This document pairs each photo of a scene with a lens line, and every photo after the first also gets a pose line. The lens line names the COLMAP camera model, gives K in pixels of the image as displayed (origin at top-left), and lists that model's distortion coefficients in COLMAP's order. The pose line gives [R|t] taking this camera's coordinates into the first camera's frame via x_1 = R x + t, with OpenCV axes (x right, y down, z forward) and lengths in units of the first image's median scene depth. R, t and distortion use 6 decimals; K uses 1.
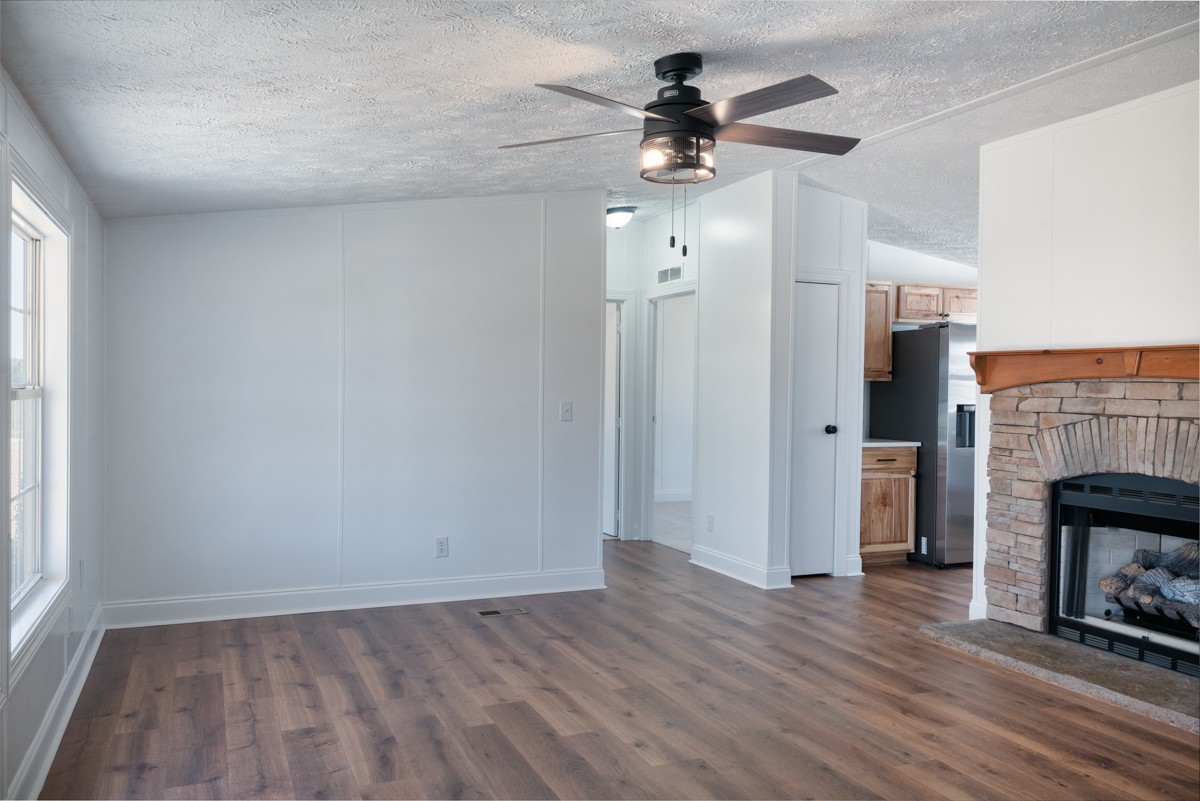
lens RADIAL K [[920.7, 0, 596.8], [0, 920.7, 408.8], [0, 0, 1]] dist [-0.003225, 0.011246]
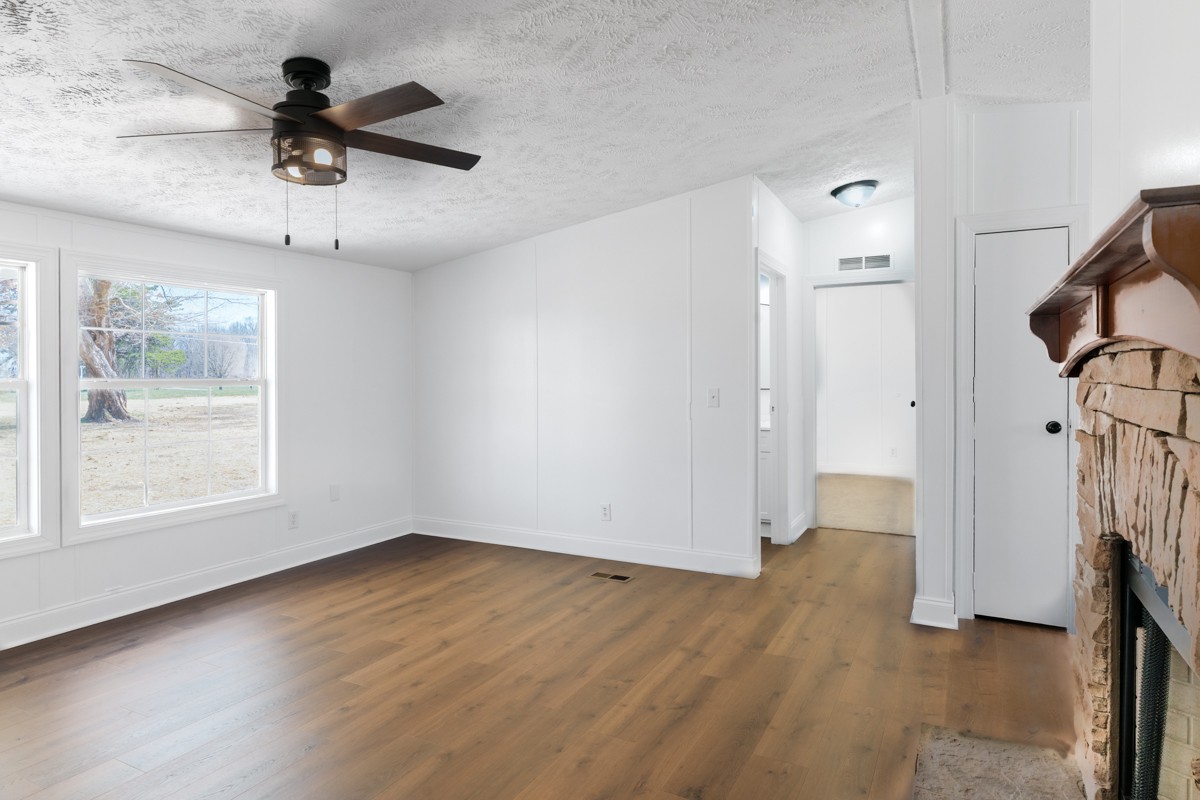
lens RADIAL K [[694.0, 0, 603.3], [0, 694.0, 392.3], [0, 0, 1]] dist [-0.032479, 0.031194]
pose [[0.627704, 0.004126, -0.778442, 0.662312], [-0.003655, 0.999991, 0.002353, -0.008764], [0.778444, 0.001368, 0.627713, 0.553533]]
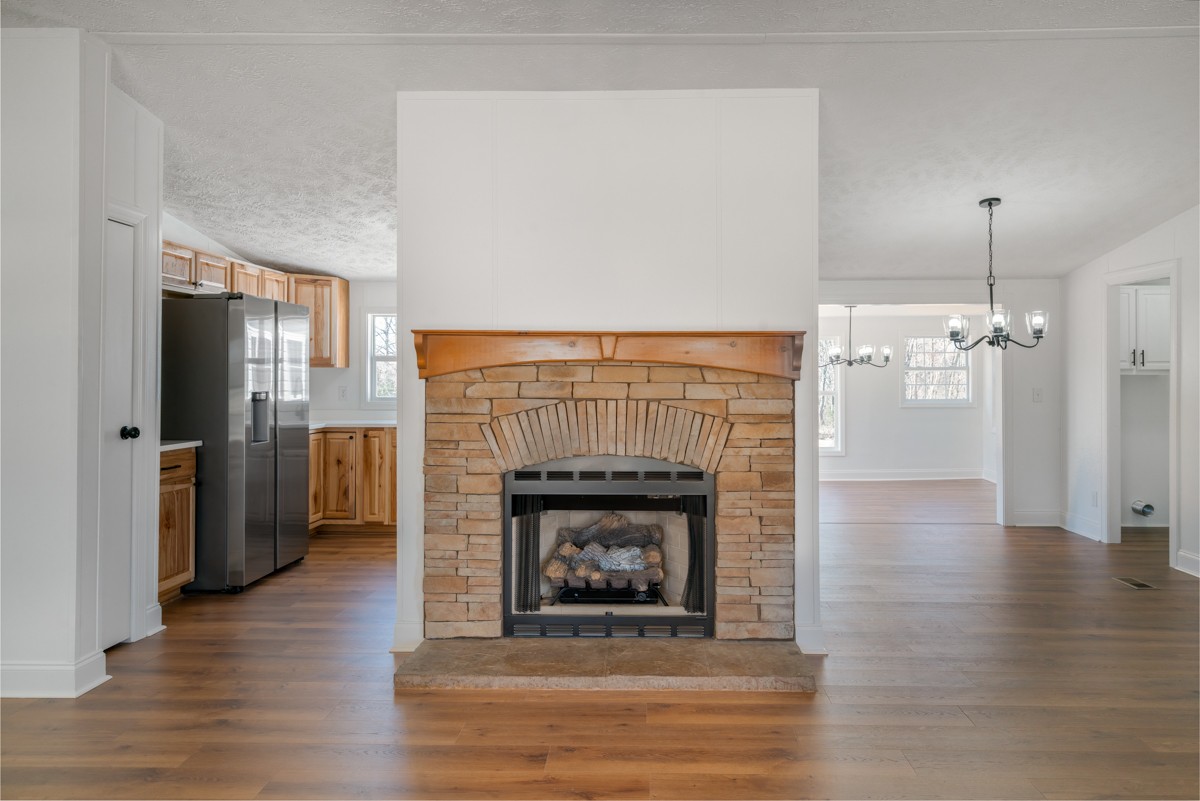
lens RADIAL K [[827.3, 0, 637.9], [0, 827.3, 368.8], [0, 0, 1]] dist [0.007242, -0.005556]
pose [[0.413455, 0.000141, 0.910525, -0.231472], [0.024304, 0.999642, -0.011191, -0.013993], [-0.910200, 0.026757, 0.413303, 0.568410]]
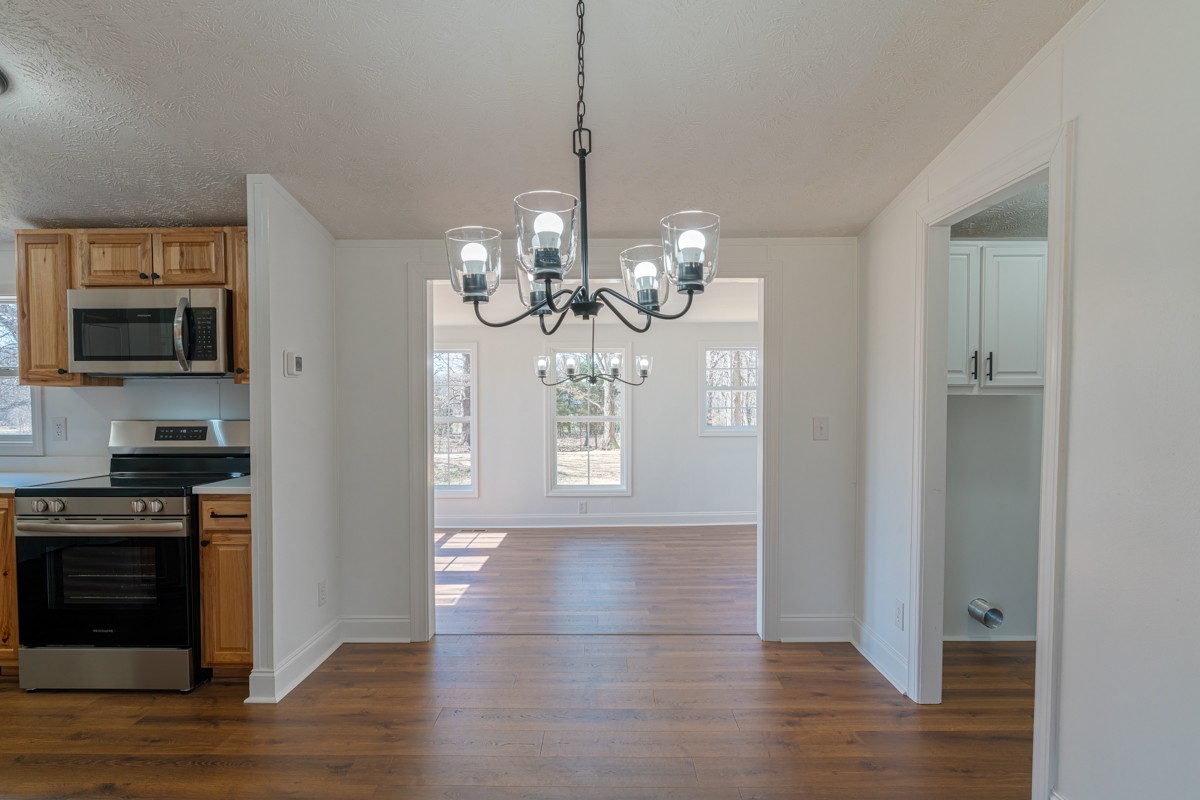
lens RADIAL K [[694.0, 0, 596.4], [0, 694.0, 416.7], [0, 0, 1]] dist [-0.032479, 0.031194]
pose [[0.396946, -0.034299, 0.917201, 0.765139], [0.026253, 0.999317, 0.026008, -0.003893], [-0.917466, 0.013756, 0.397576, 0.437834]]
